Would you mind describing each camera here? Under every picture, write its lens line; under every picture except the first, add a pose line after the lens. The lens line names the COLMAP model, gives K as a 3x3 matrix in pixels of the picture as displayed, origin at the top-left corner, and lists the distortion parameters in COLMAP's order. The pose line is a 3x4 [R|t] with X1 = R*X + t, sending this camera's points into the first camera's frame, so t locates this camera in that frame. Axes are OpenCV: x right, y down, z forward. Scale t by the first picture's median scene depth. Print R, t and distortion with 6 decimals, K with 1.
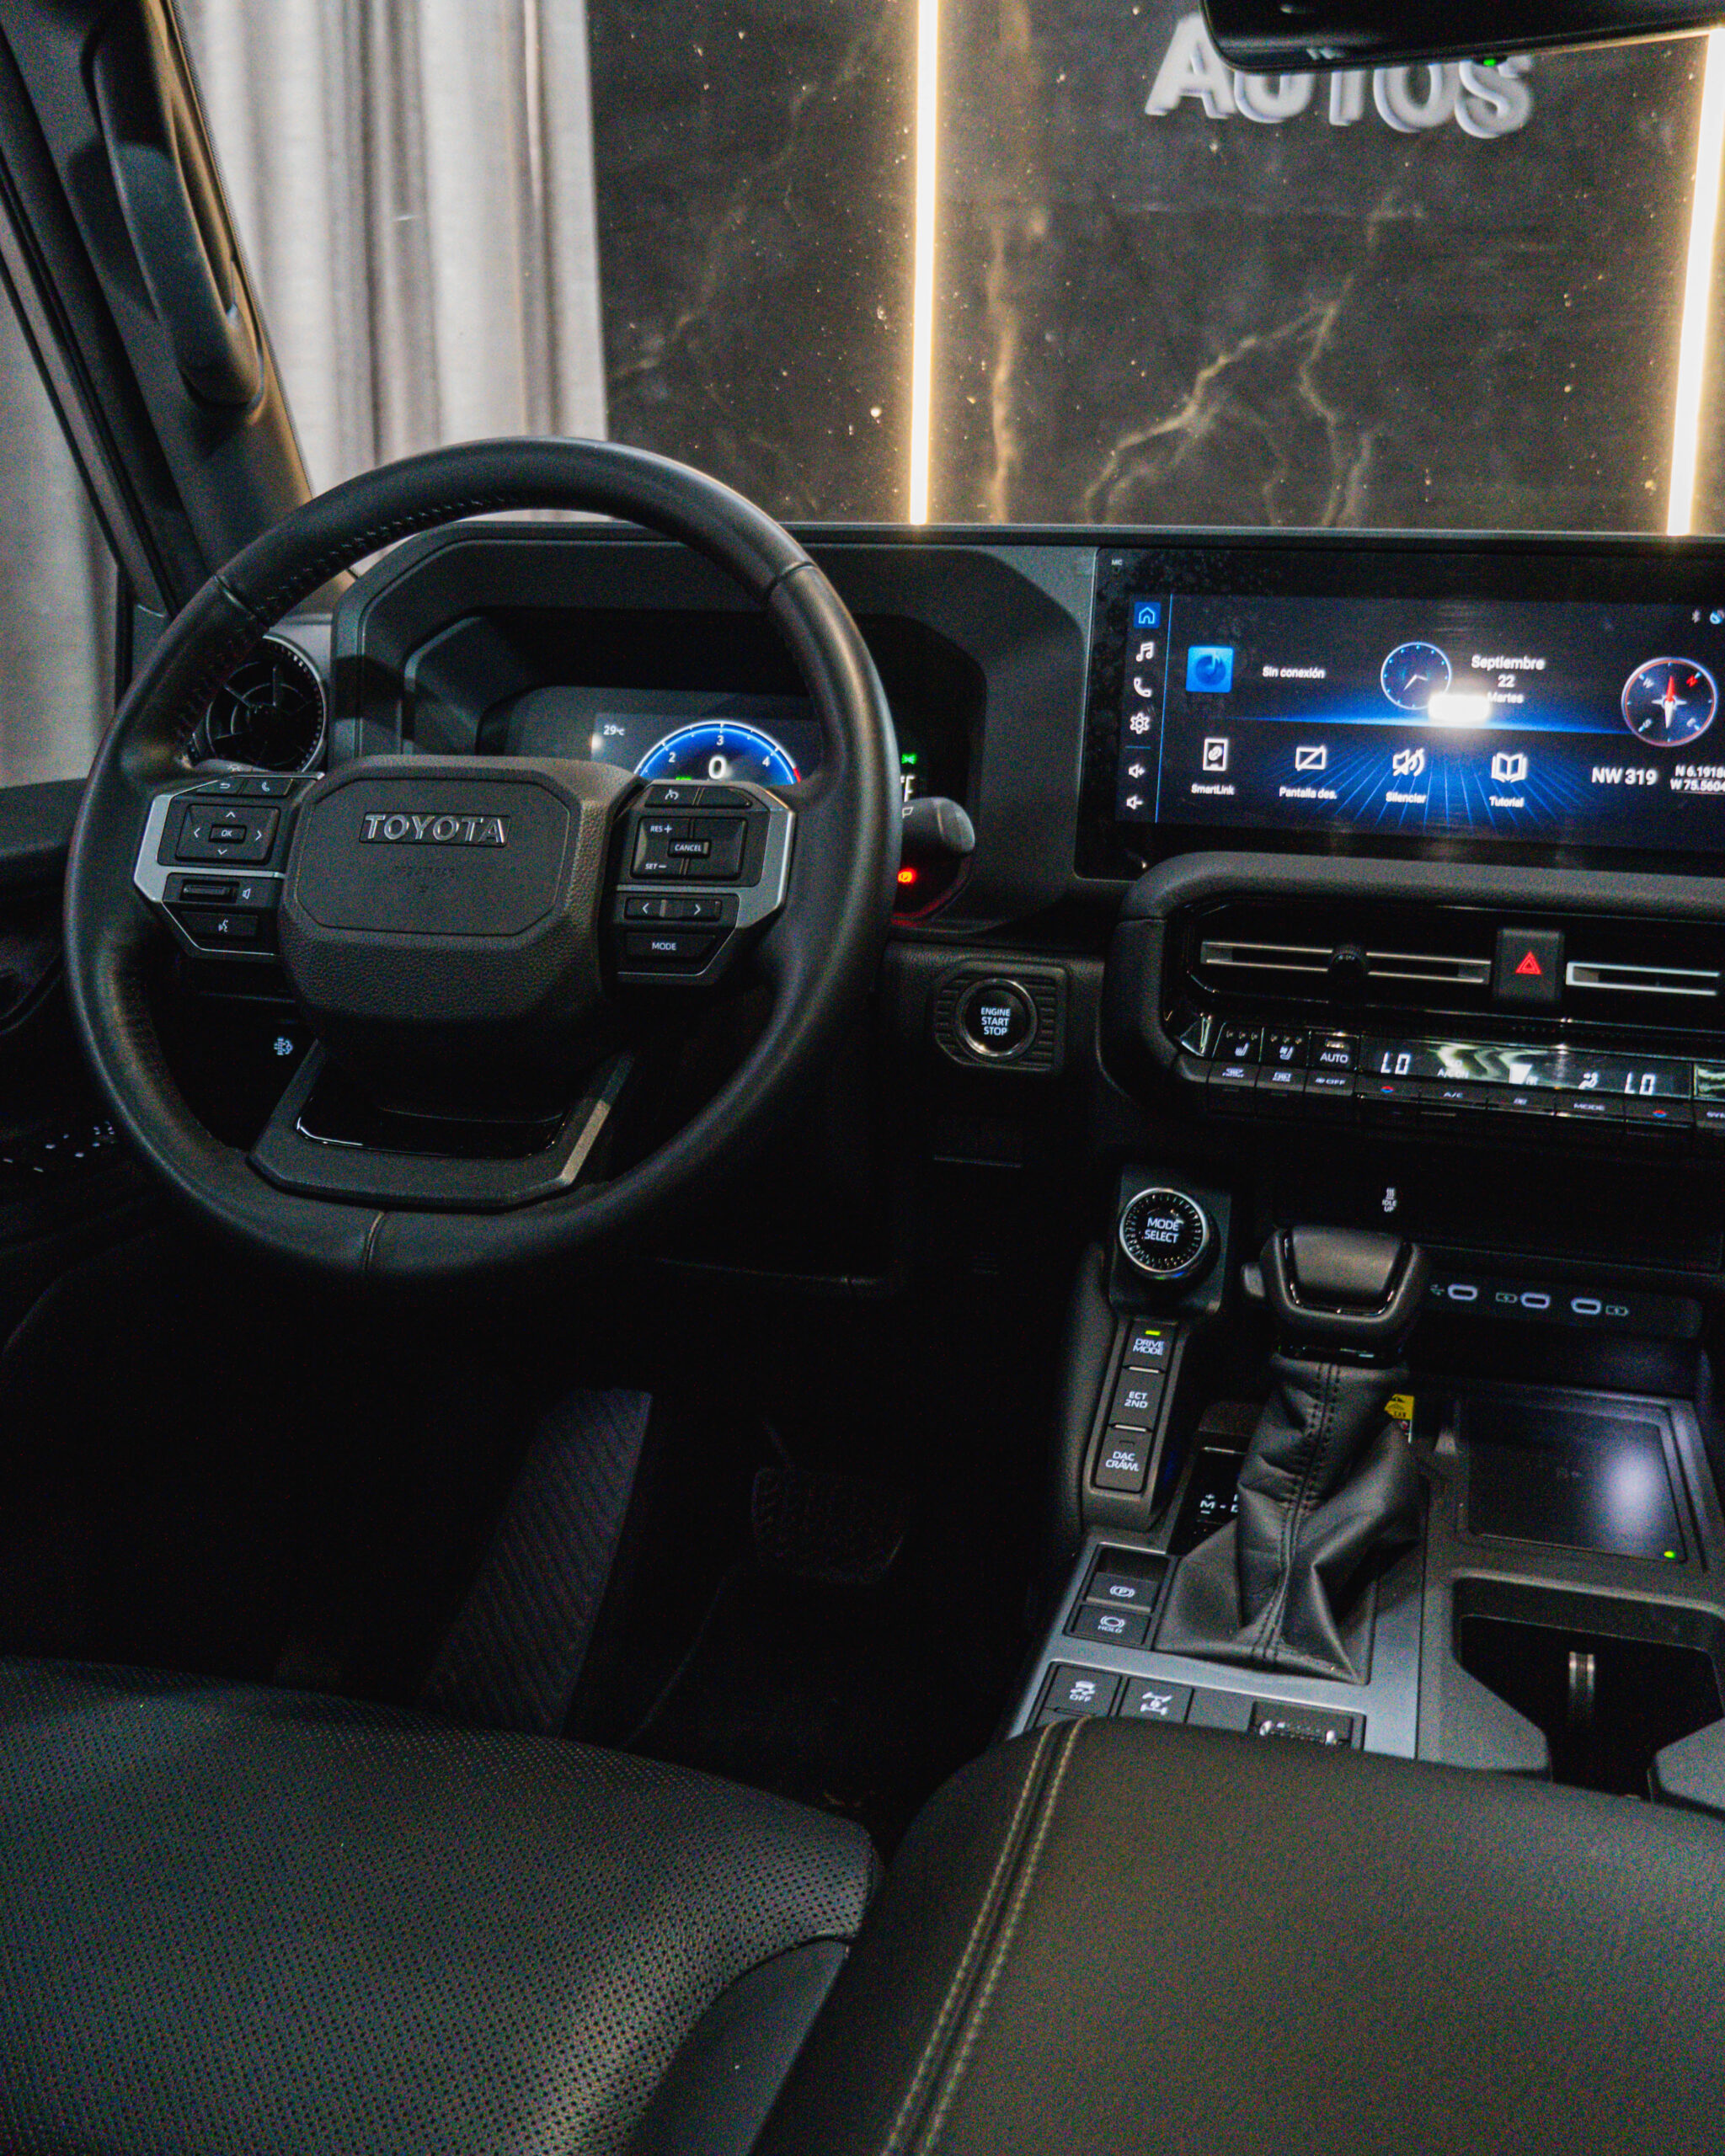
lens RADIAL K [[1981.1, 0, 858.5], [0, 1981.1, 950.8], [0, 0, 1]] dist [-0.006417, -0.001934]
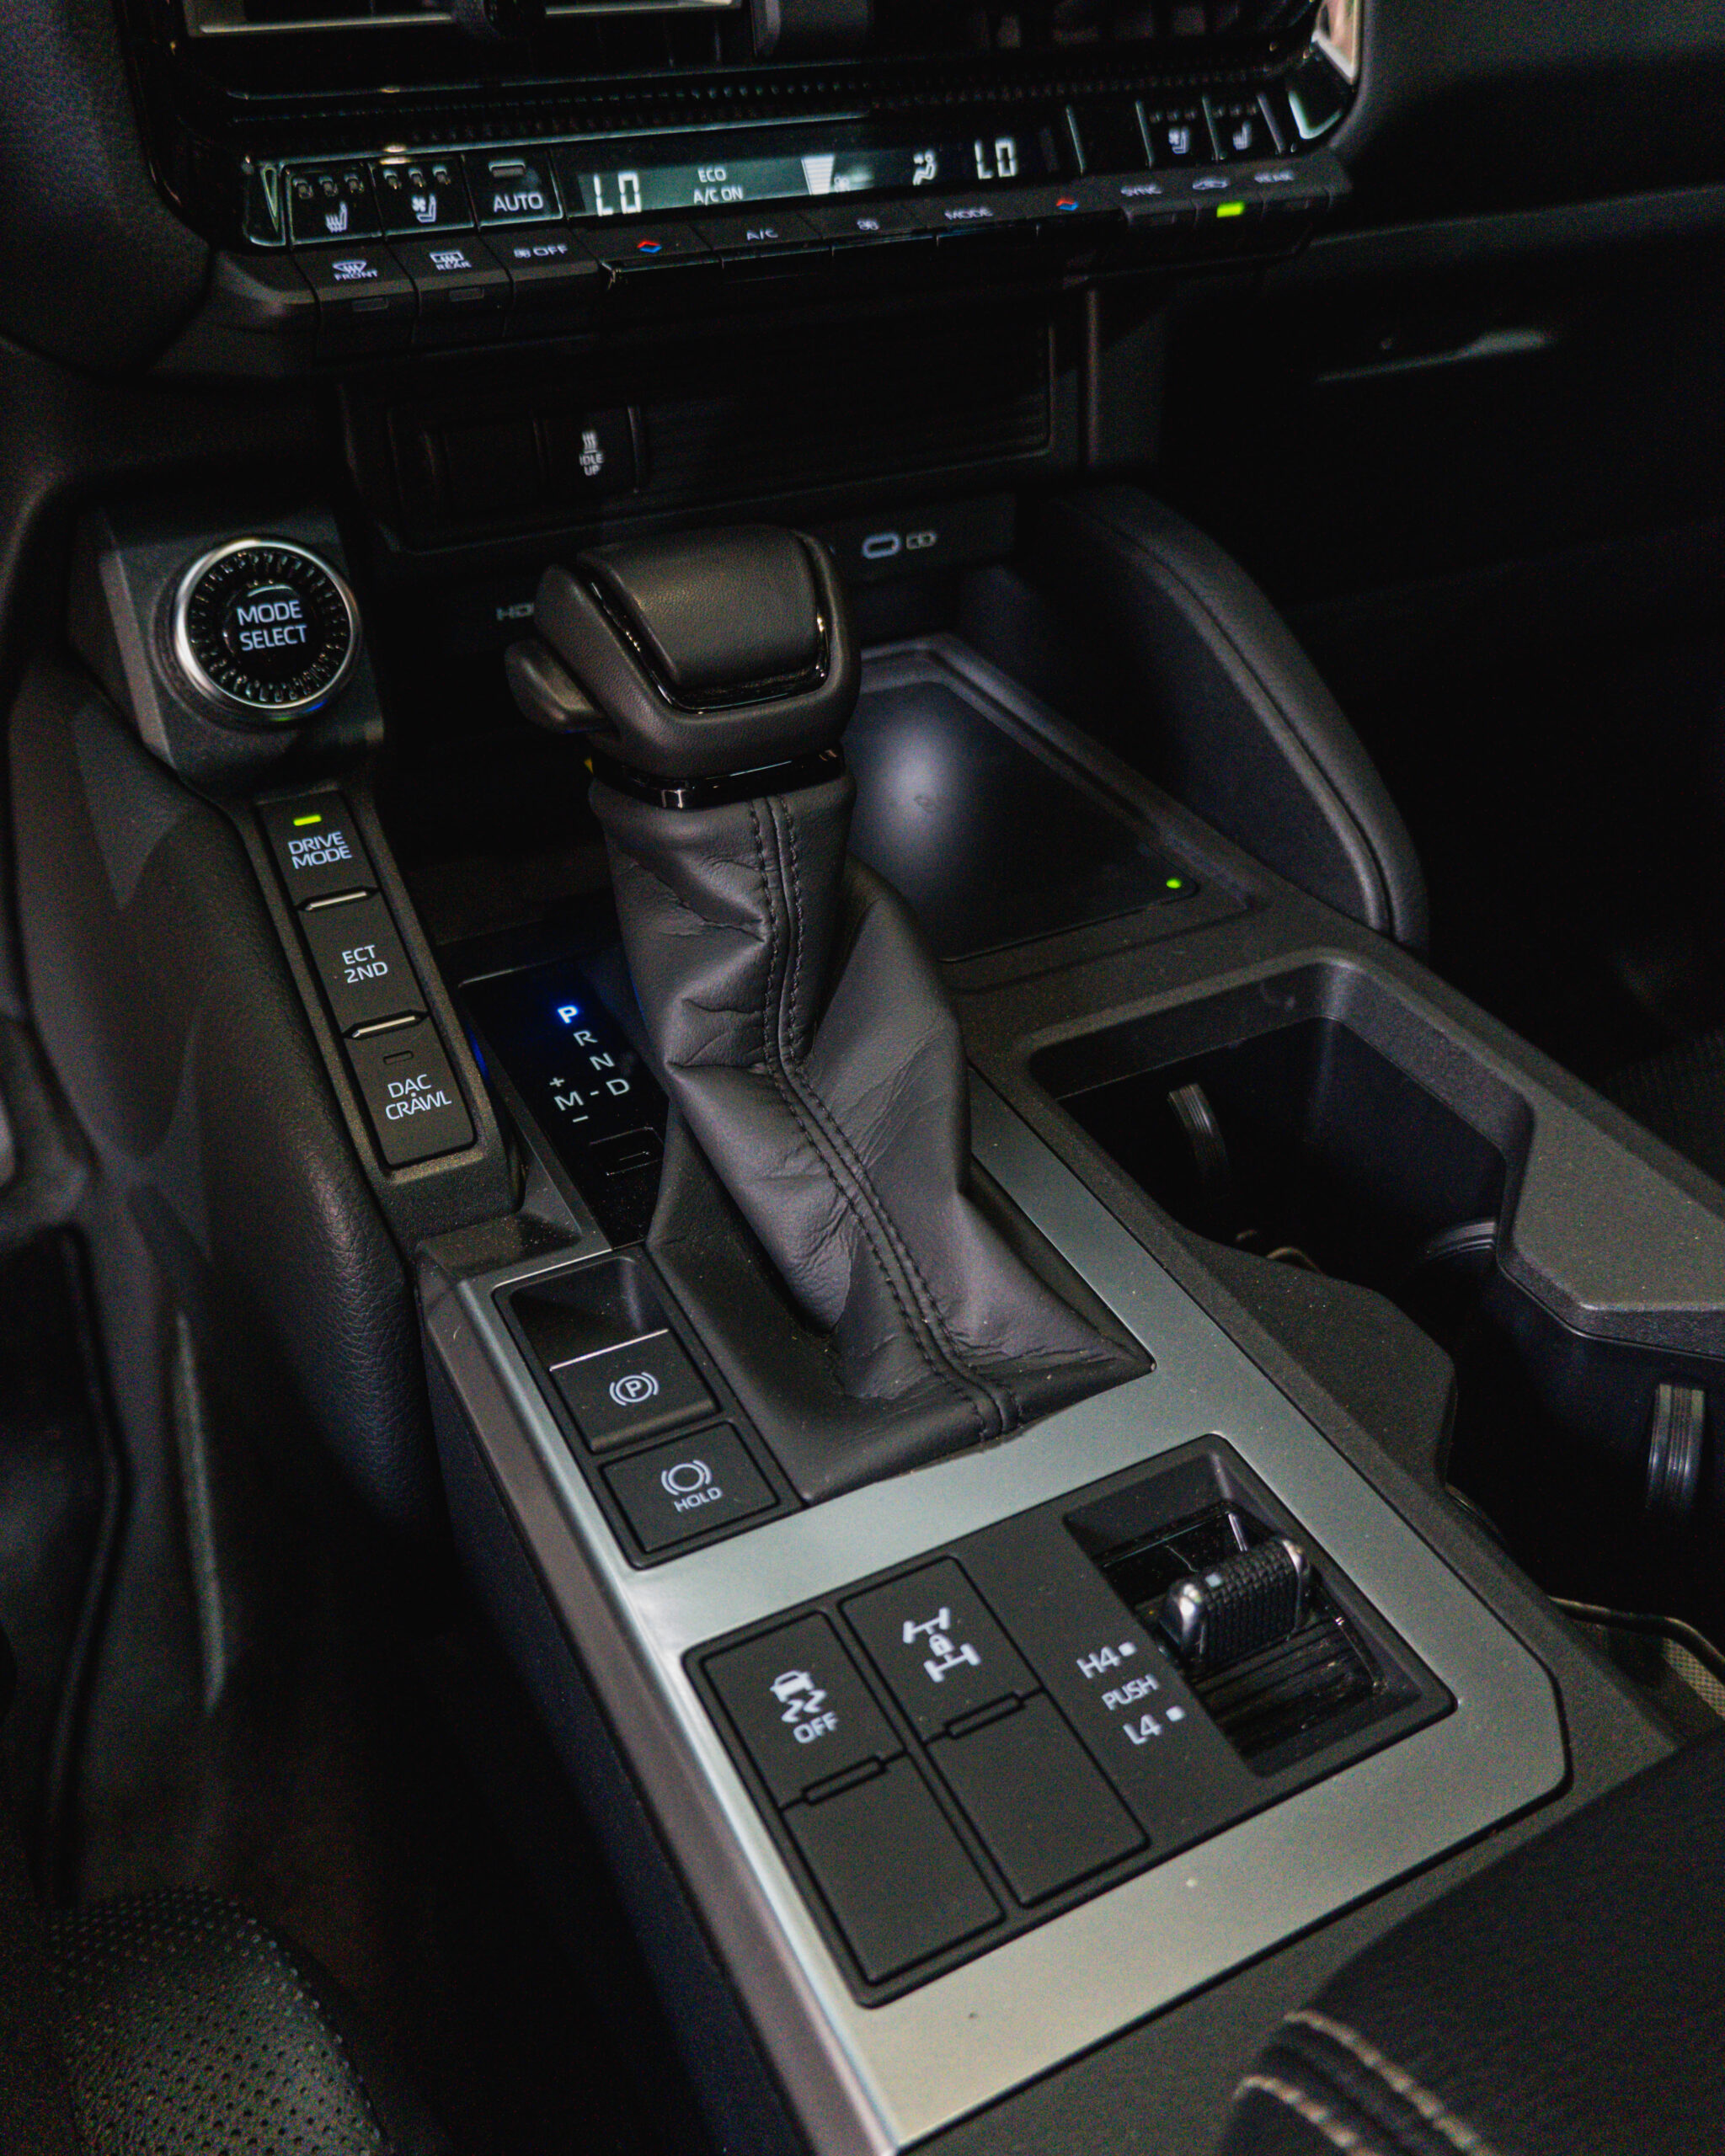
lens RADIAL K [[1981.1, 0, 858.5], [0, 1981.1, 950.8], [0, 0, 1]] dist [-0.006417, -0.001934]
pose [[0.729281, -0.383141, 0.566879, -0.053927], [0.122393, 0.888199, 0.442856, 0.010664], [-0.673178, -0.253585, 0.694641, 0.532713]]
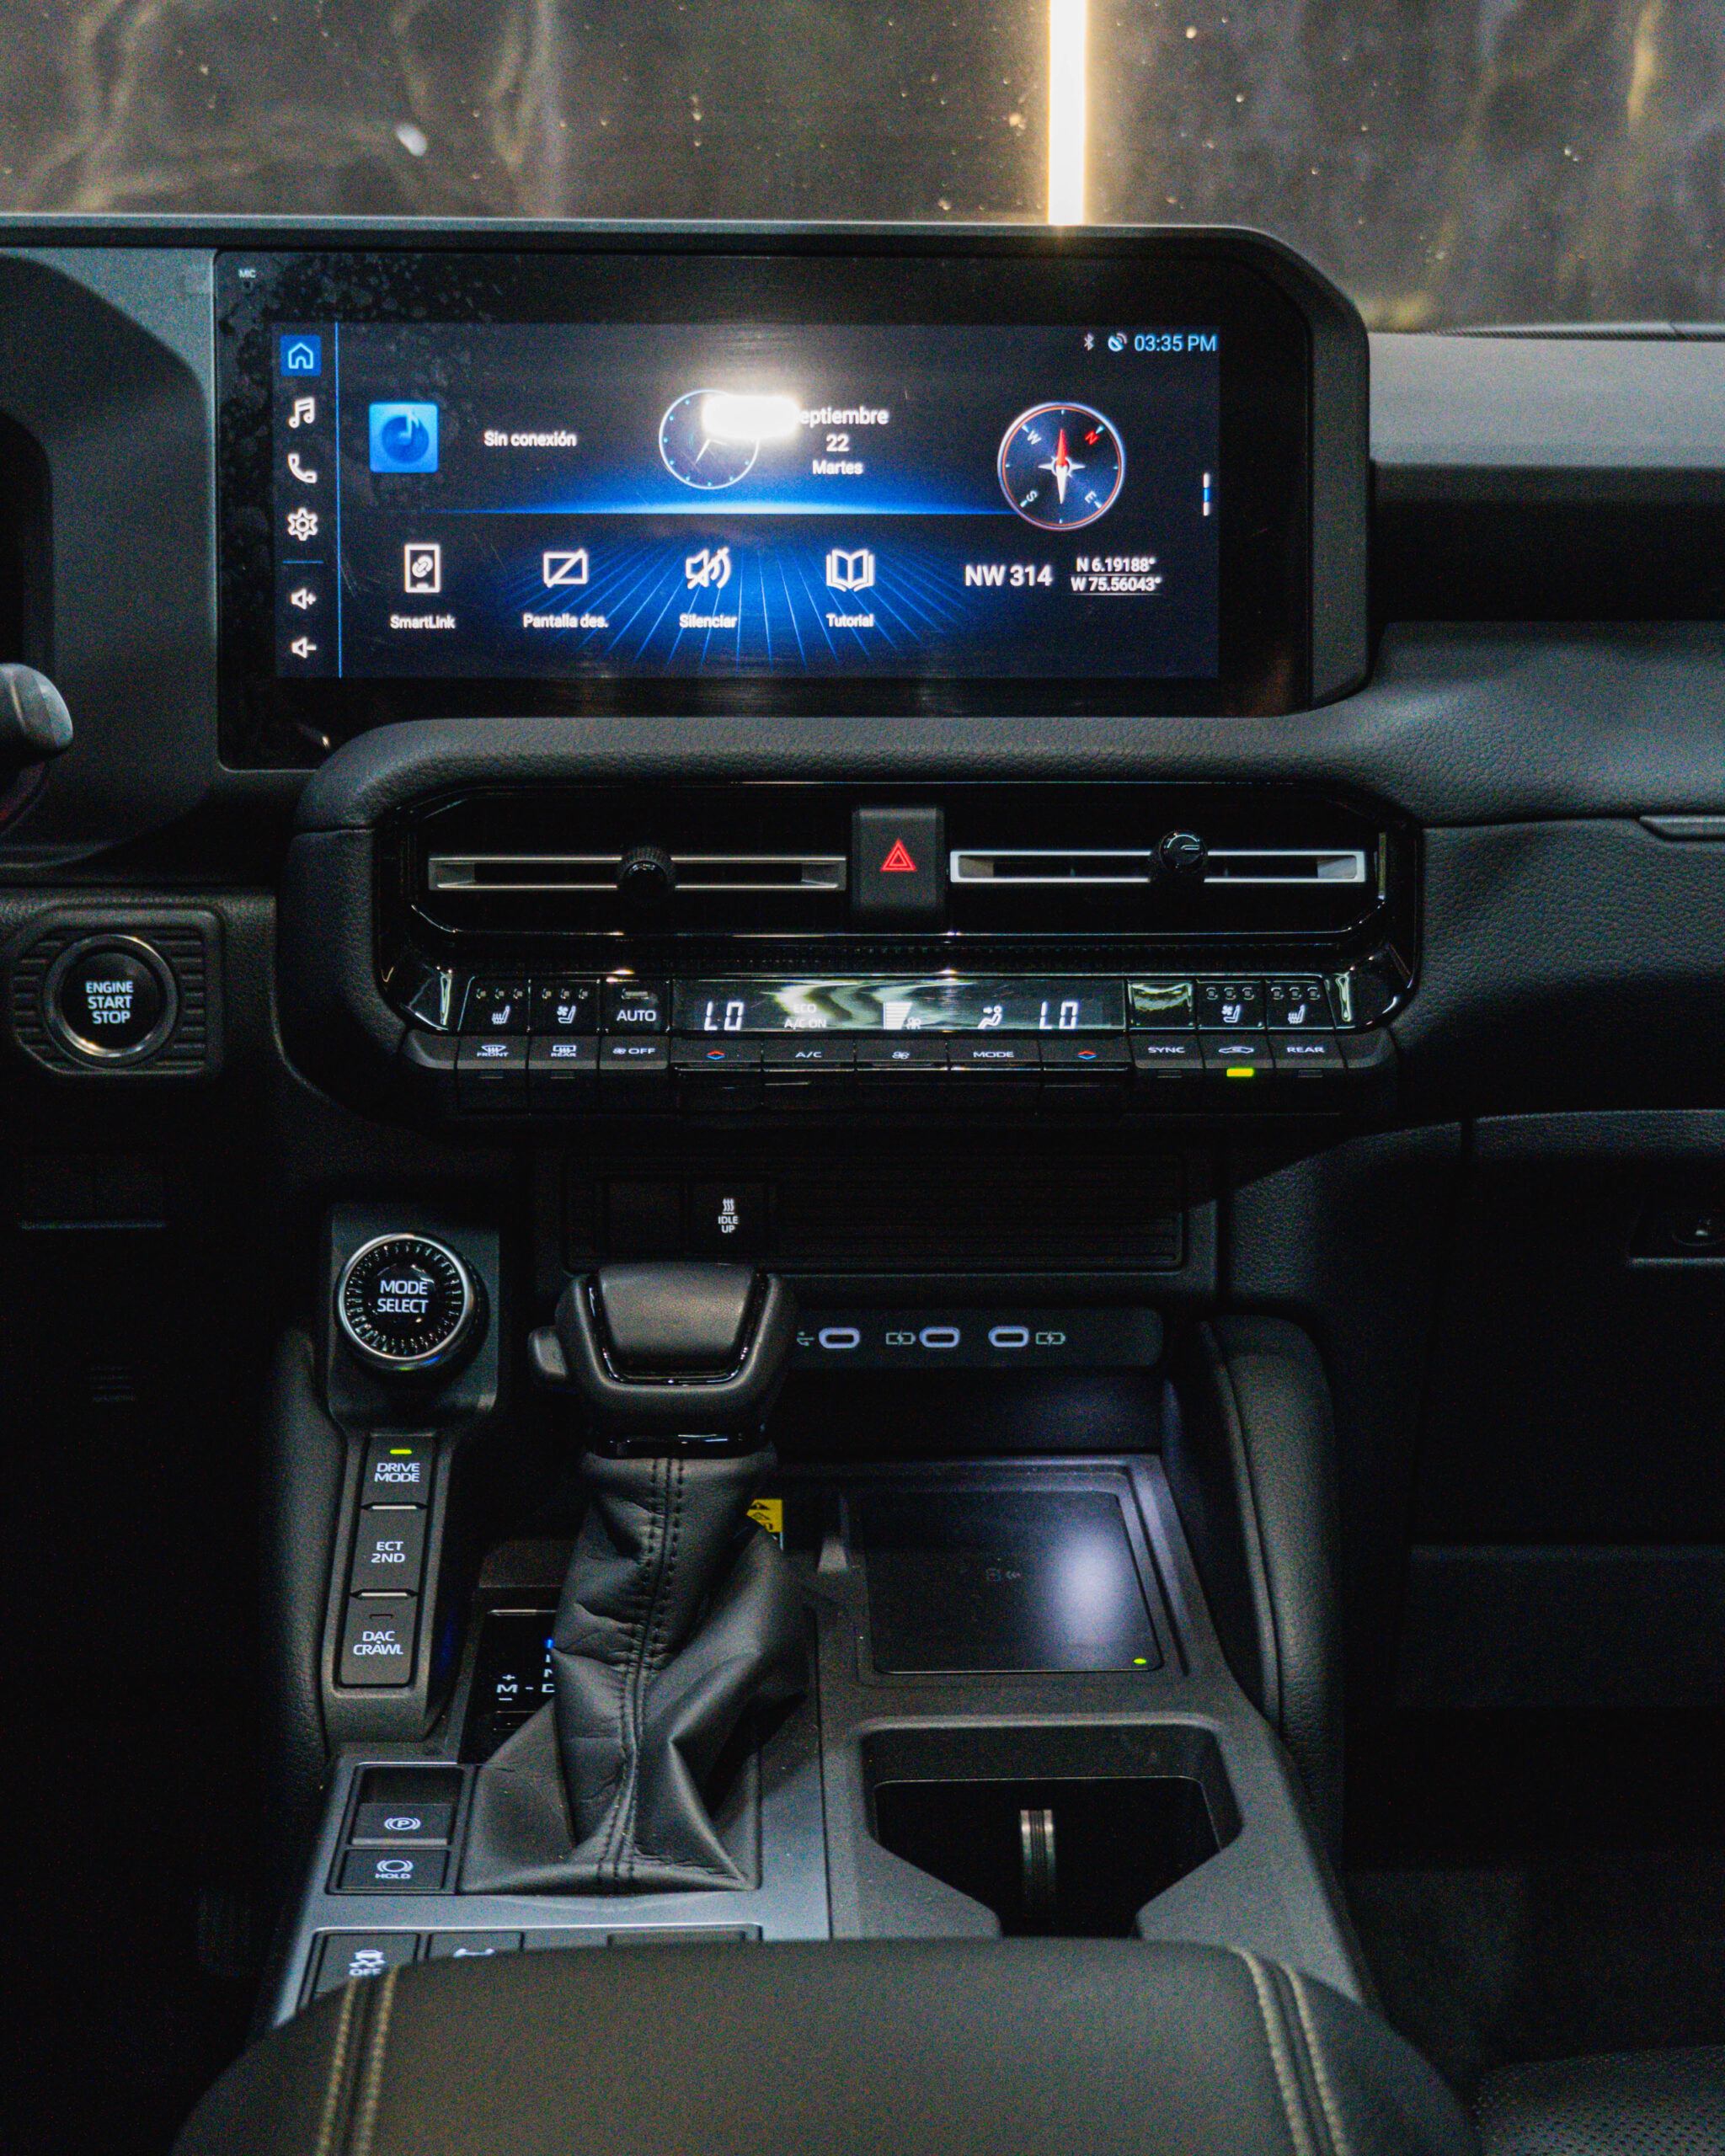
lens RADIAL K [[3574.6, 0, 855.2], [0, 3574.6, 956.5], [0, 0, 1]] dist [0.042072, -0.135523]
pose [[0.947135, -0.081615, 0.310282, -0.065612], [0.069823, 0.996358, 0.048943, -0.020356], [-0.313147, -0.024691, 0.949384, -0.181445]]
